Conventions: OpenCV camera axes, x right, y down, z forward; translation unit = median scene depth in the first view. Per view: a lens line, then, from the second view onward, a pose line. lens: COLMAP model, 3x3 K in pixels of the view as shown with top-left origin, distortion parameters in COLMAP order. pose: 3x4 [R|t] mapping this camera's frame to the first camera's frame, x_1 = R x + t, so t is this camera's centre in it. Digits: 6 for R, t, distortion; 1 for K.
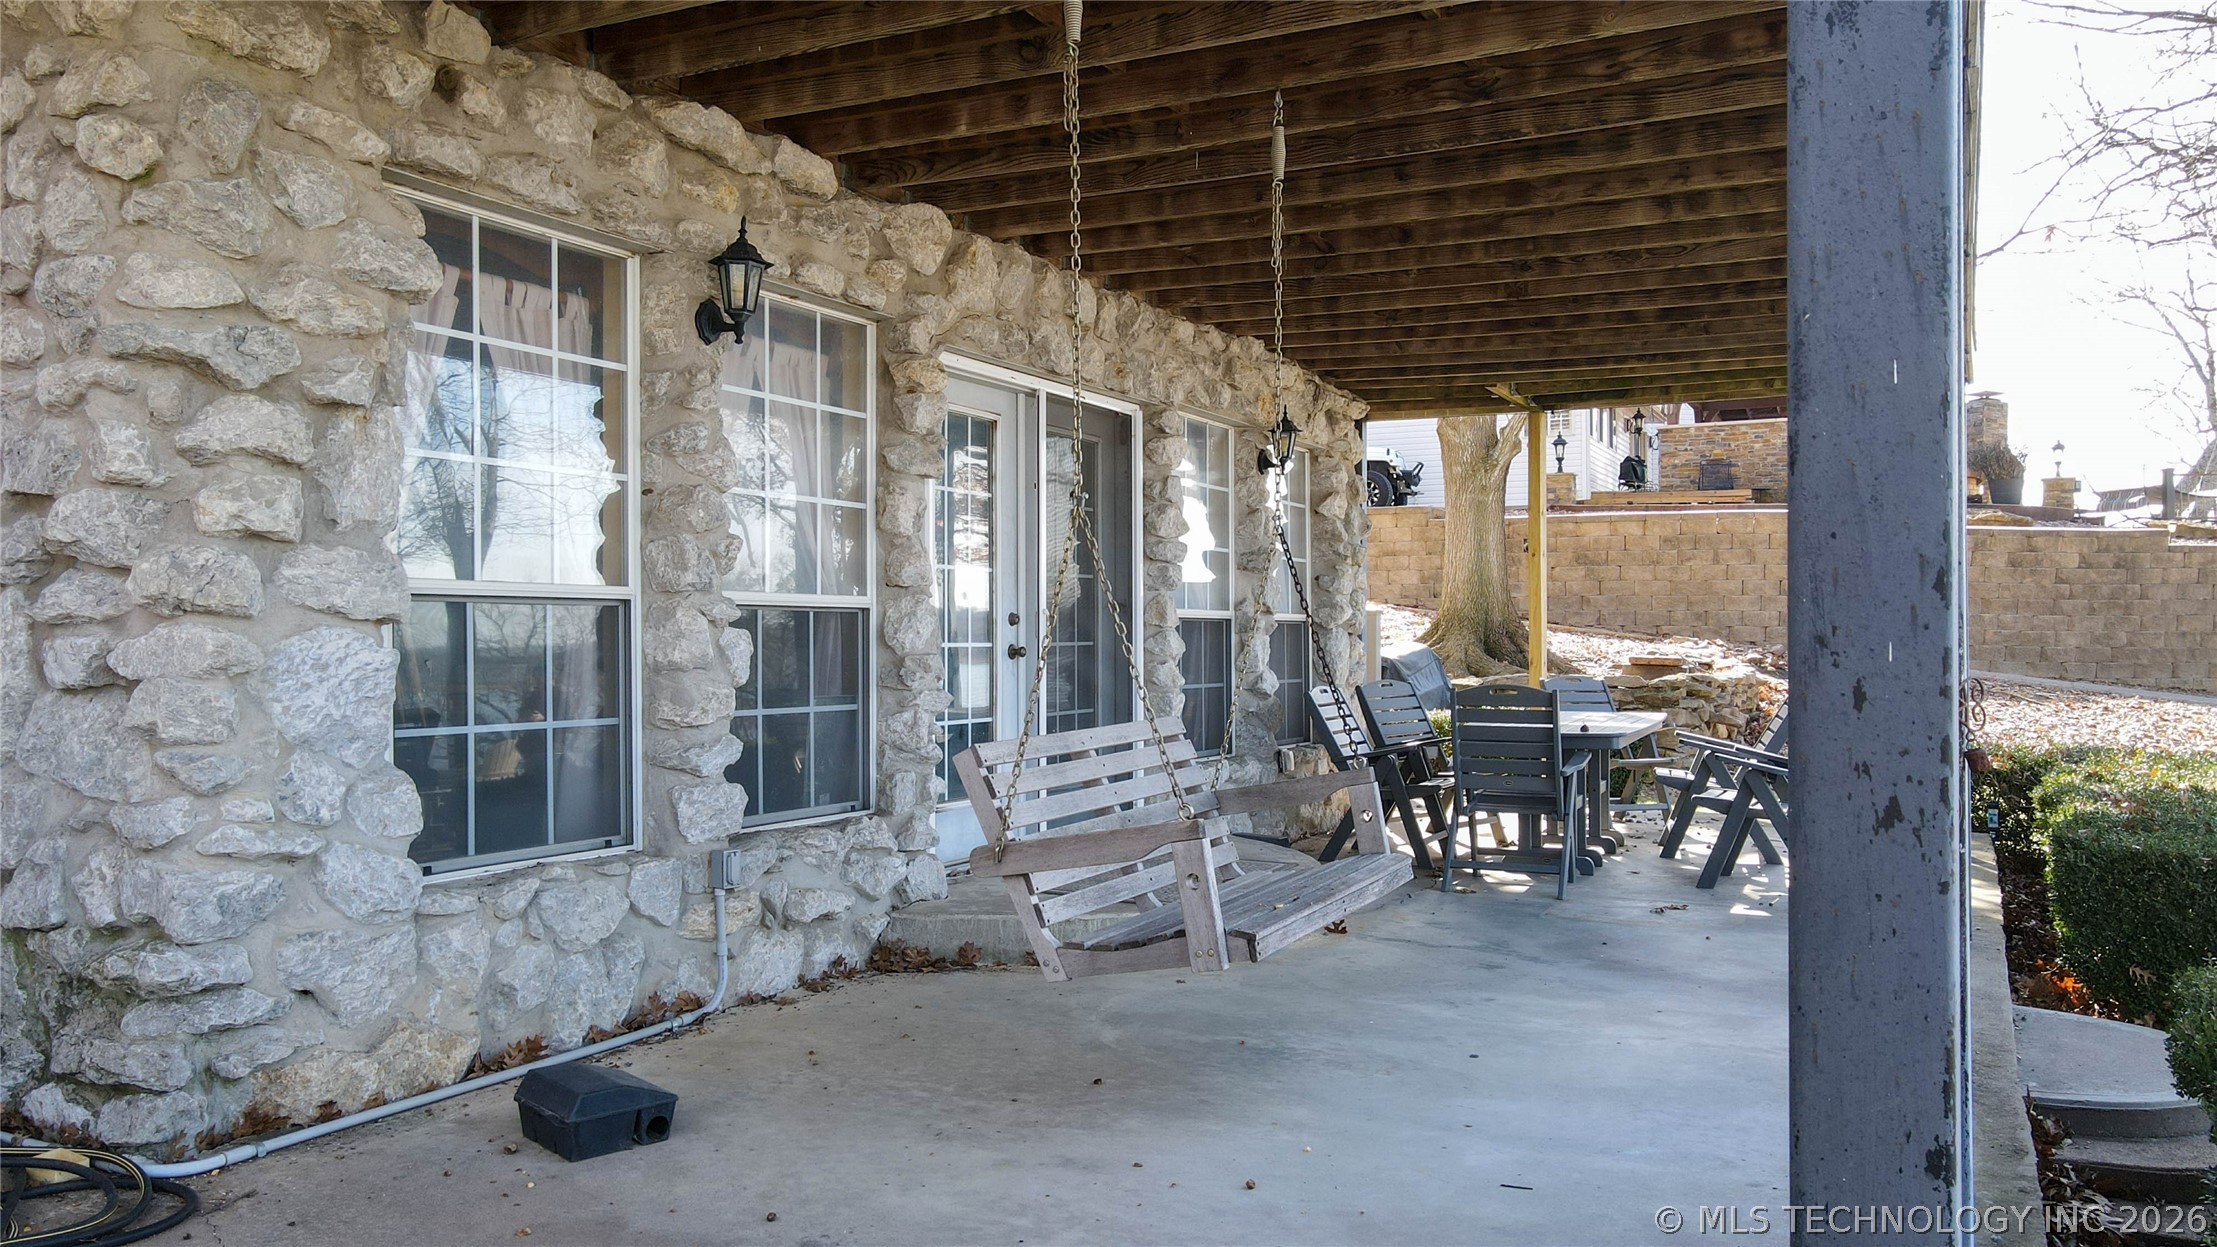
lens RADIAL K [[1637.6, 0, 1107.1], [0, 1637.6, 633.8], [0, 0, 1]] dist [-0.004123, 0.032829]
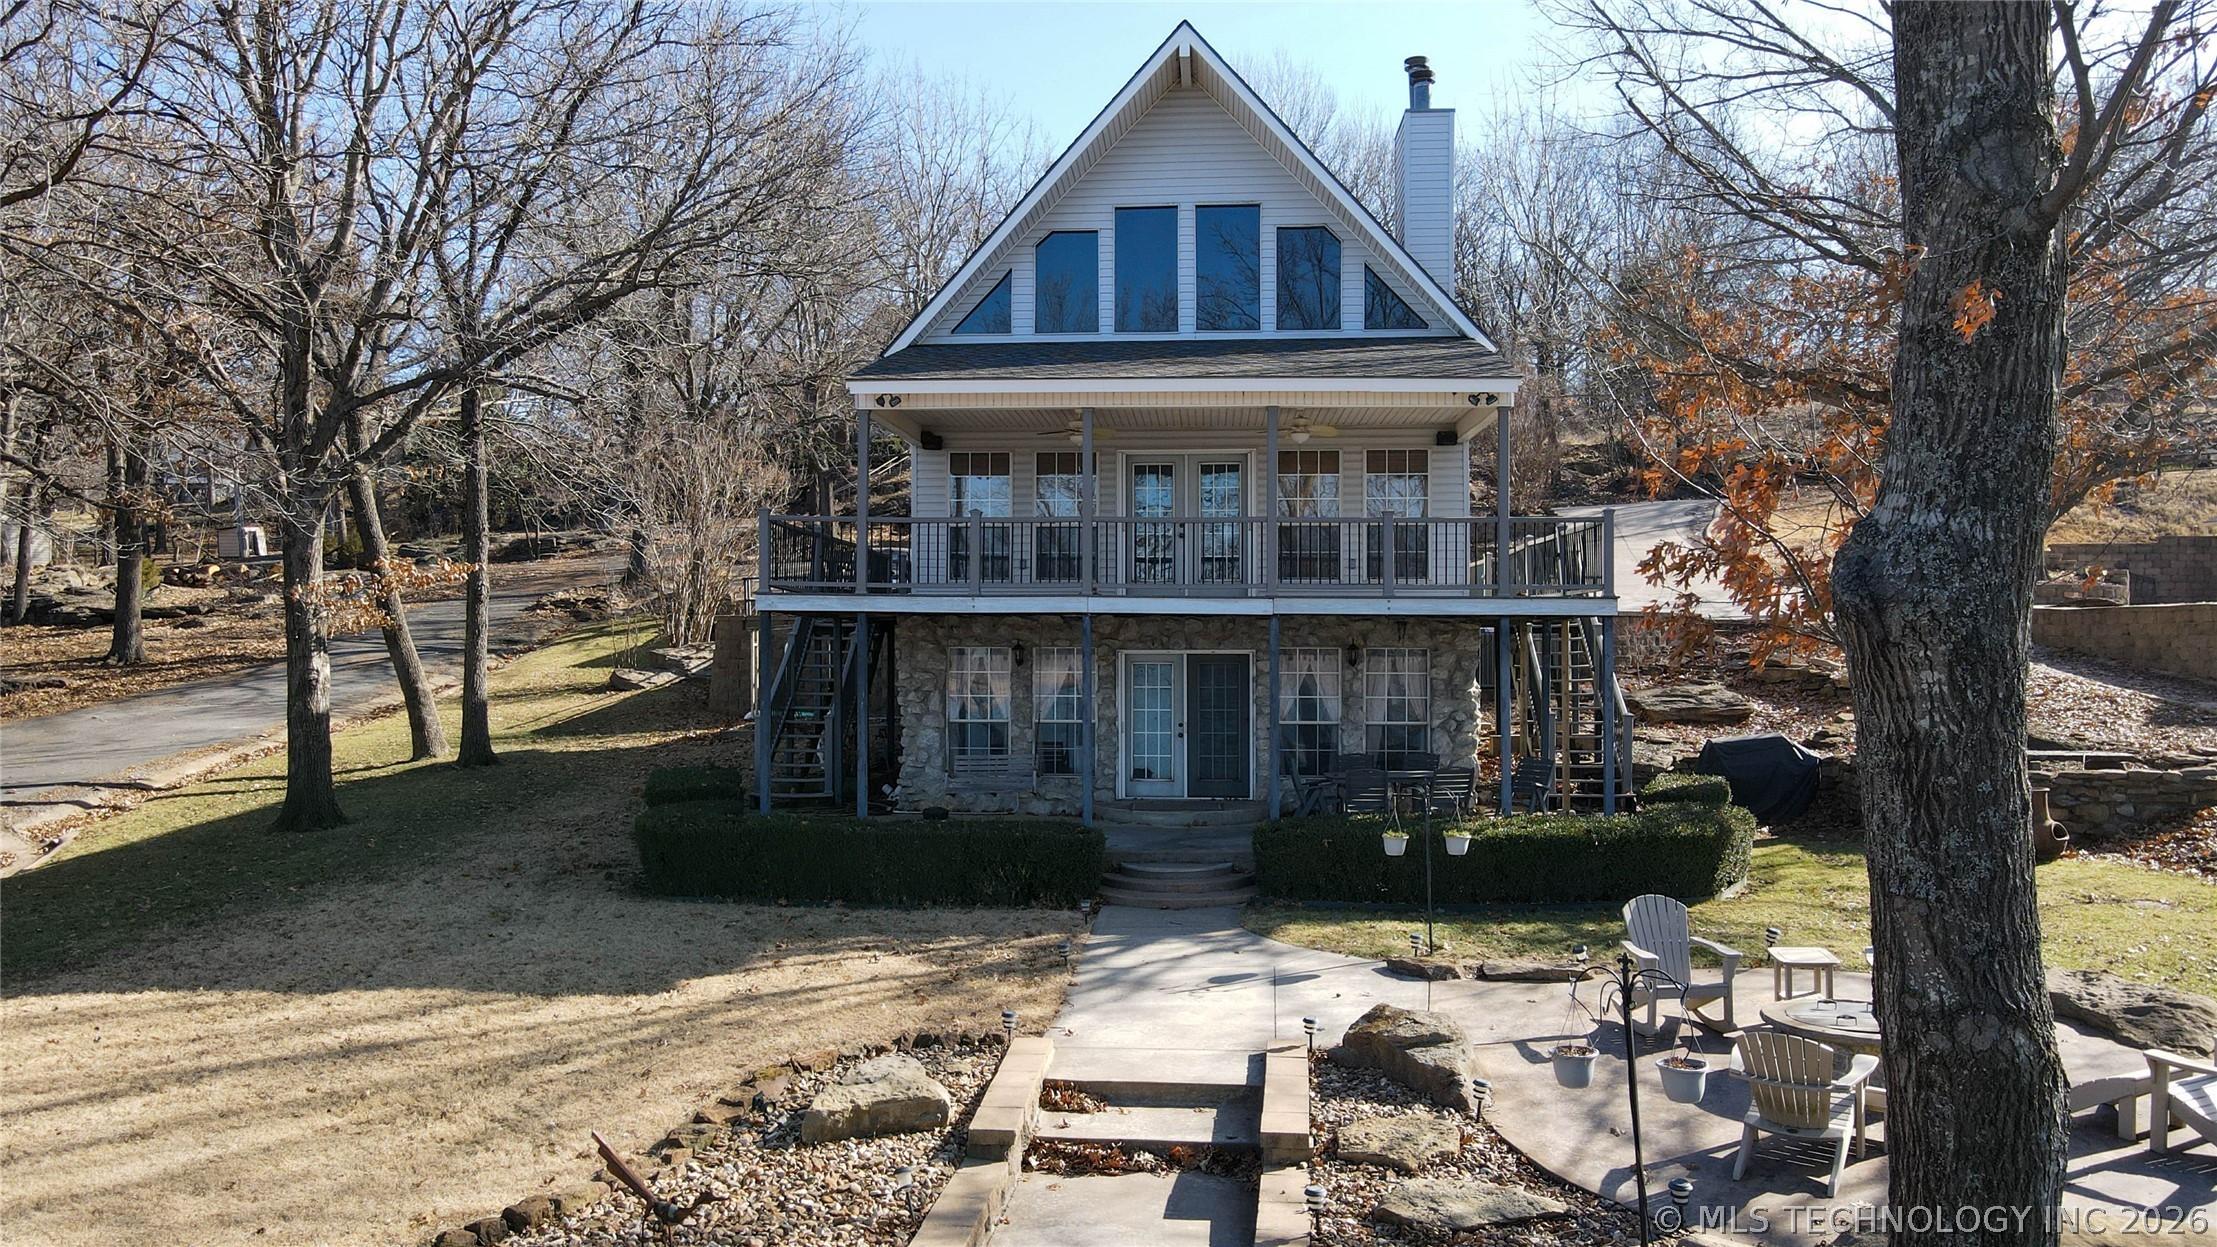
lens RADIAL K [[1637.6, 0, 1107.1], [0, 1637.6, 633.8], [0, 0, 1]] dist [-0.004123, 0.032829]
pose [[0.399223, -0.008064, -0.916819, 5.098948], [0.002199, 0.999967, -0.007838, -0.294642], [0.916851, 0.001113, 0.399227, -0.741415]]
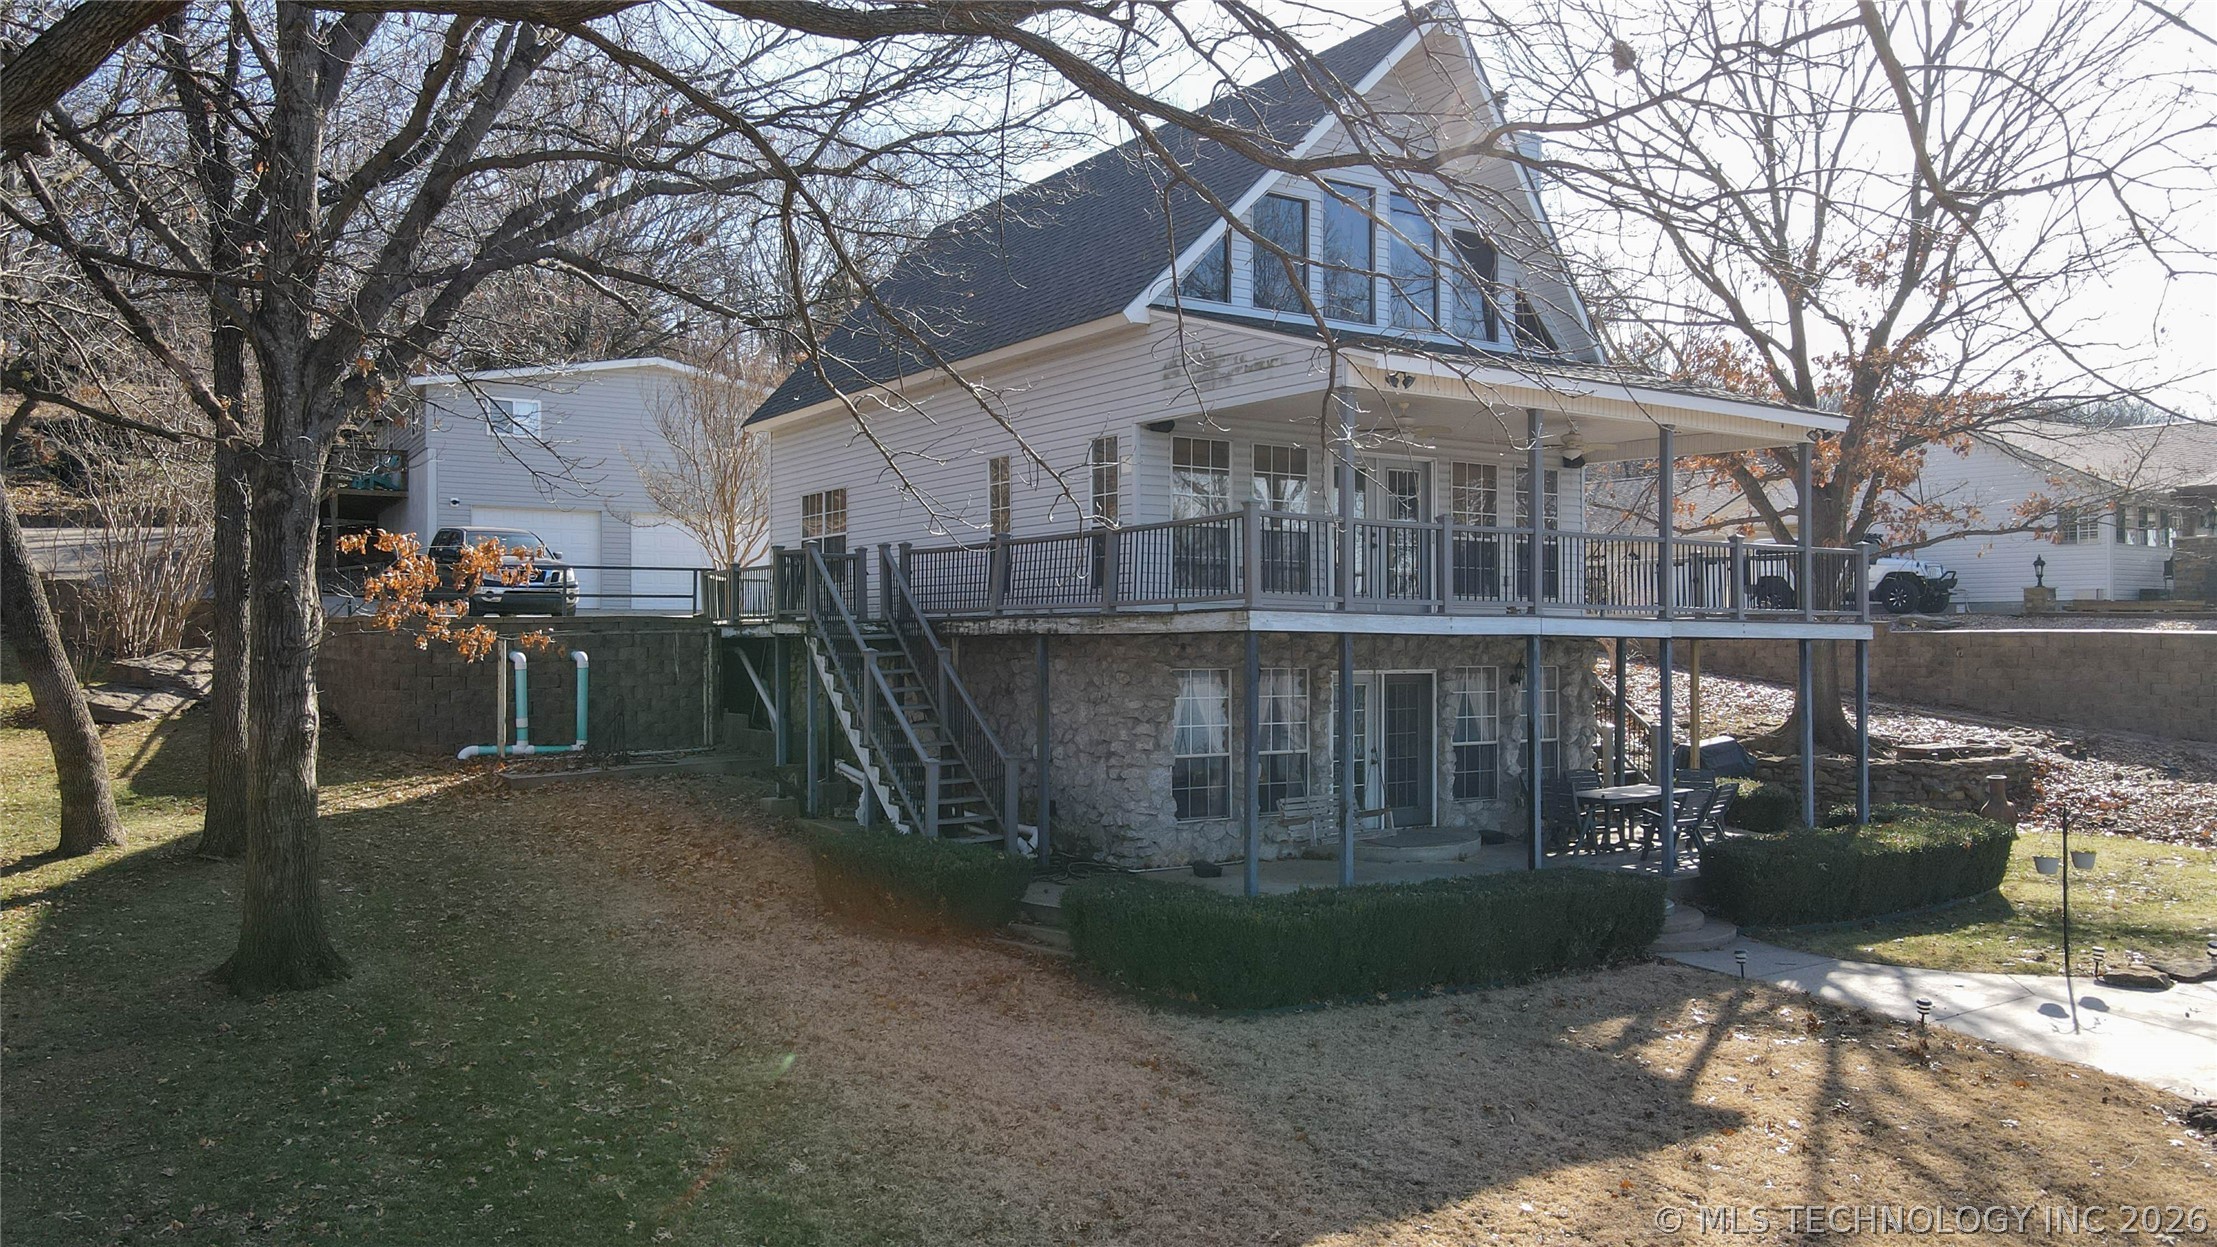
lens RADIAL K [[1637.6, 0, 1107.1], [0, 1637.6, 633.8], [0, 0, 1]] dist [-0.004123, 0.032829]
pose [[0.875229, 0.000638, -0.483708, 1.724189], [-0.001026, 0.999999, -0.000538, -0.395814], [0.483707, 0.000967, 0.875229, -3.296667]]
